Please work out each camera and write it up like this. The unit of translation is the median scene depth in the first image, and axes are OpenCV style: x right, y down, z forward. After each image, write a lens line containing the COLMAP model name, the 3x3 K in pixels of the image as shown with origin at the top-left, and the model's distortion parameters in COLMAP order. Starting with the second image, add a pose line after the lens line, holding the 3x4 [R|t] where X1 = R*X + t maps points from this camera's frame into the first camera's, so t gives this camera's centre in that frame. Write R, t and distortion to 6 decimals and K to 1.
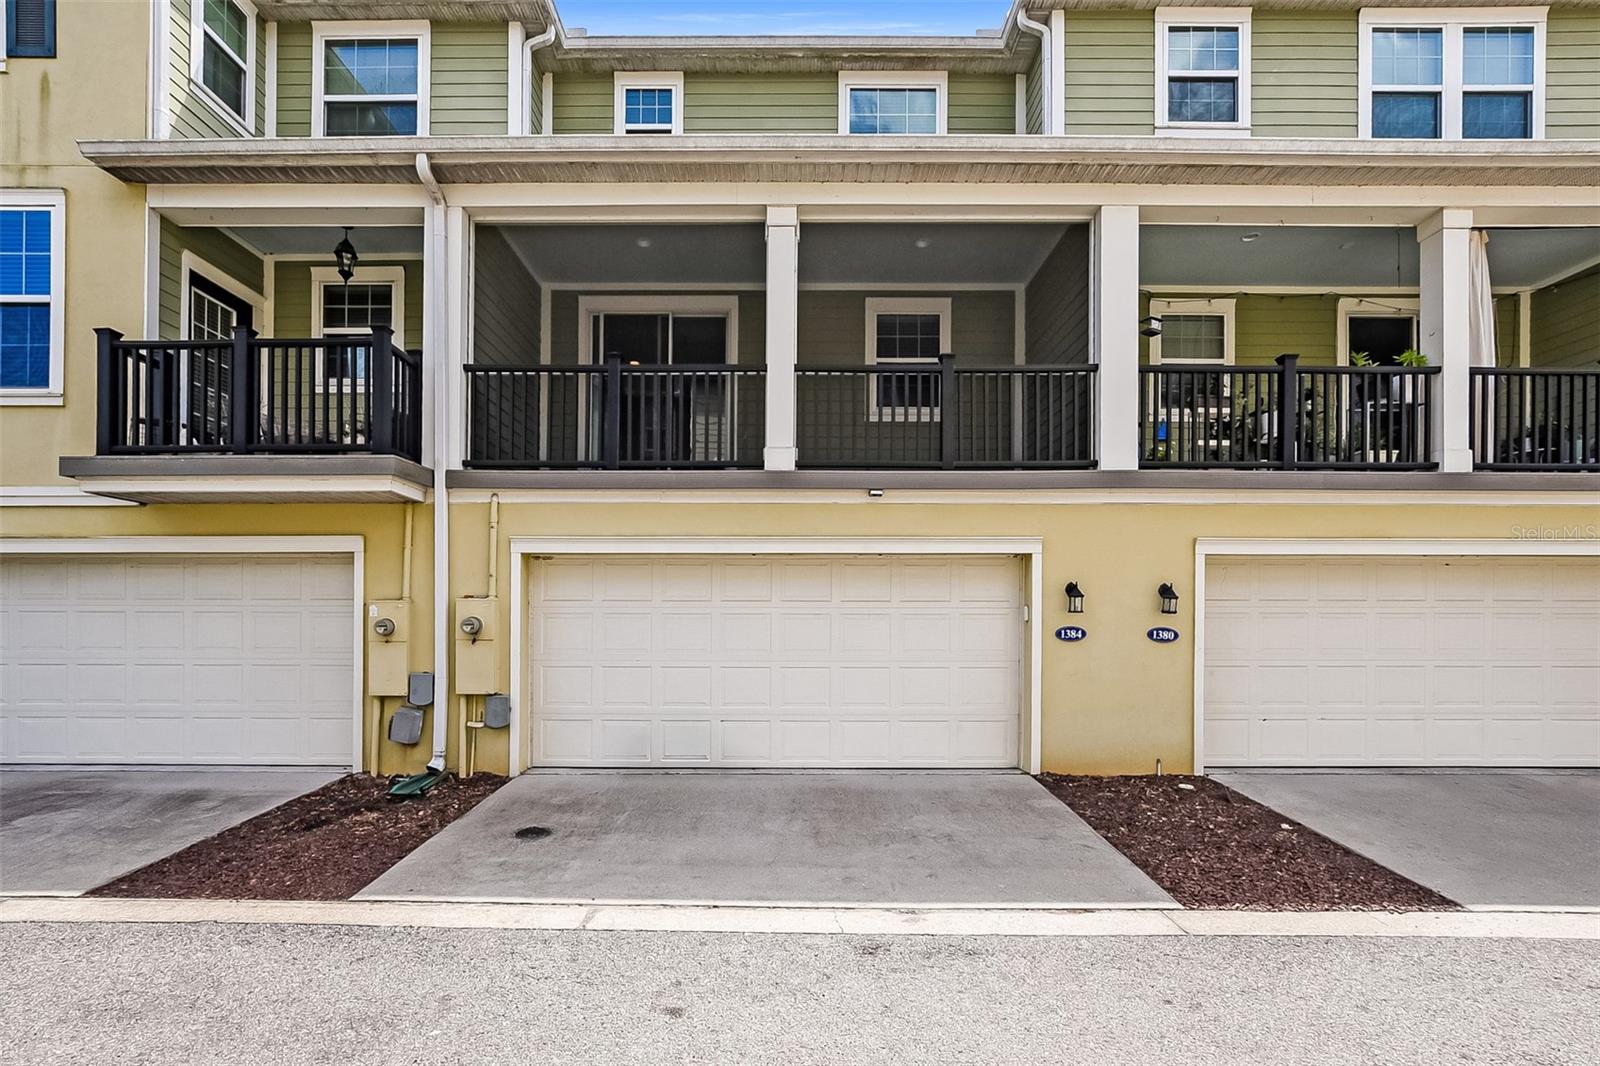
lens RADIAL K [[721.1, 0, 796.7], [0, 721.1, 619.9], [0, 0, 1]] dist [0.001895, 0.000451]
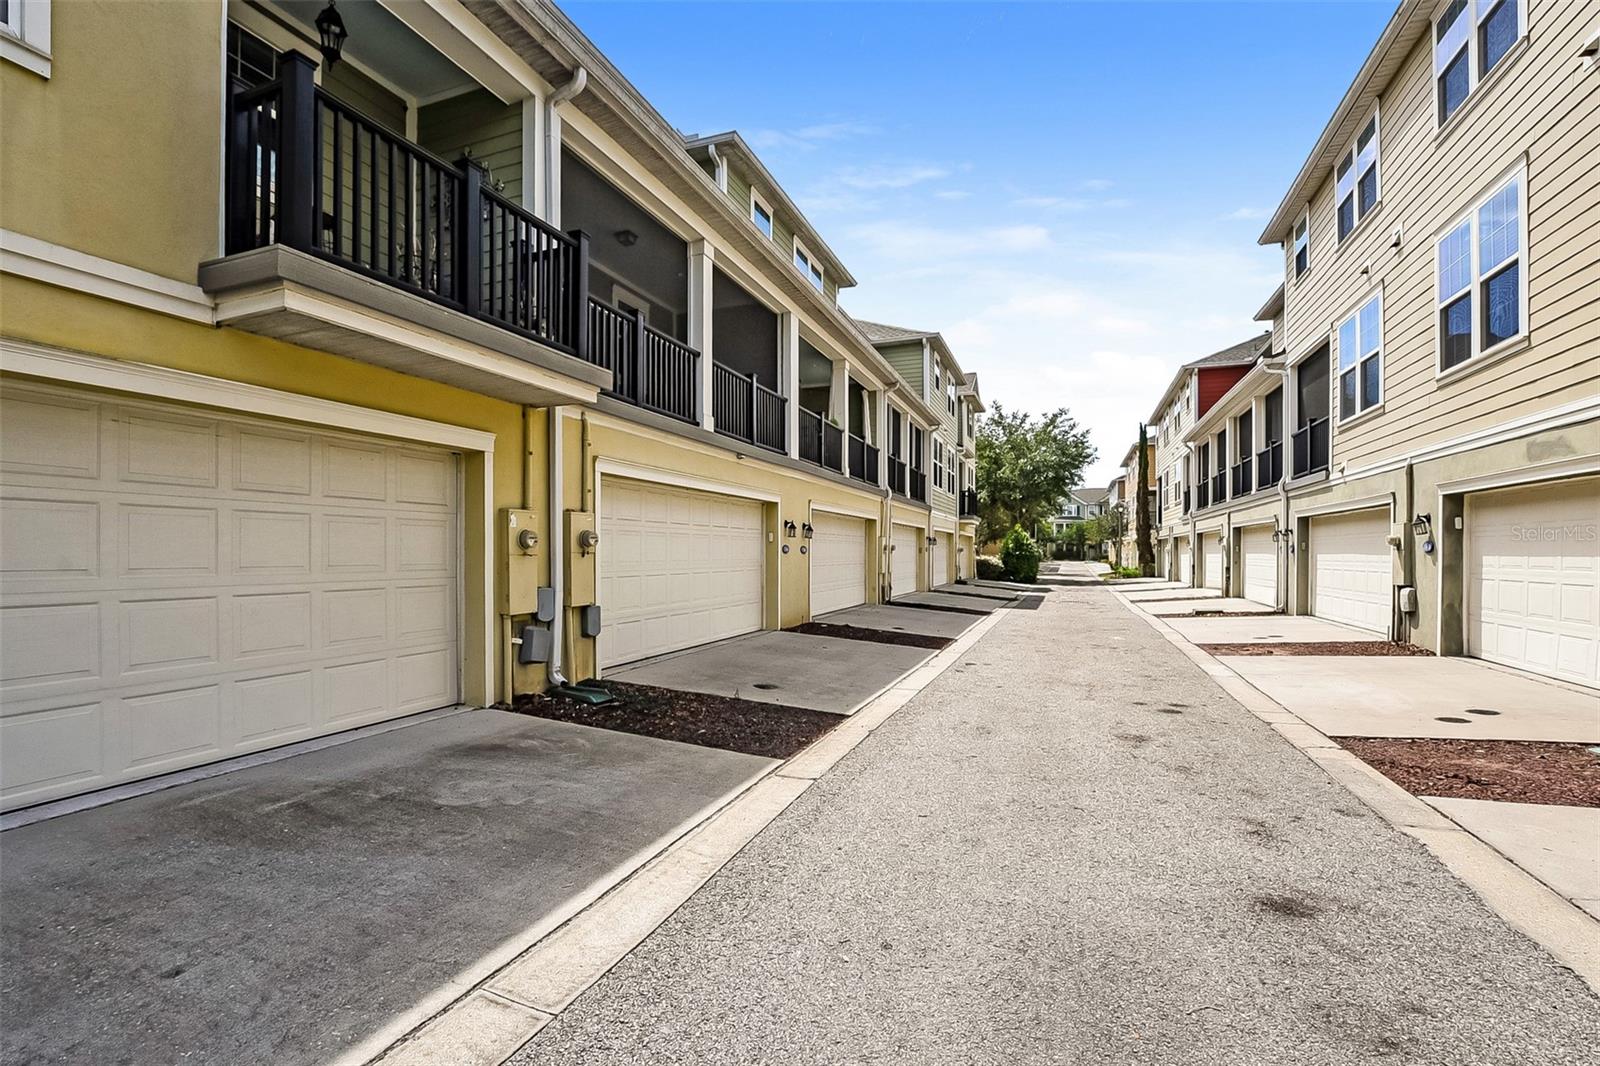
lens RADIAL K [[703.2, 0, 798.5], [0, 703.2, 550.8], [0, 0, 1]] dist [-0.000727, 0.000019]
pose [[0.366783, 0.001118, 0.930306, -1.276950], [-0.001849, 0.999998, -0.000473, 0.024768], [-0.930305, -0.001547, 0.366784, 0.348755]]
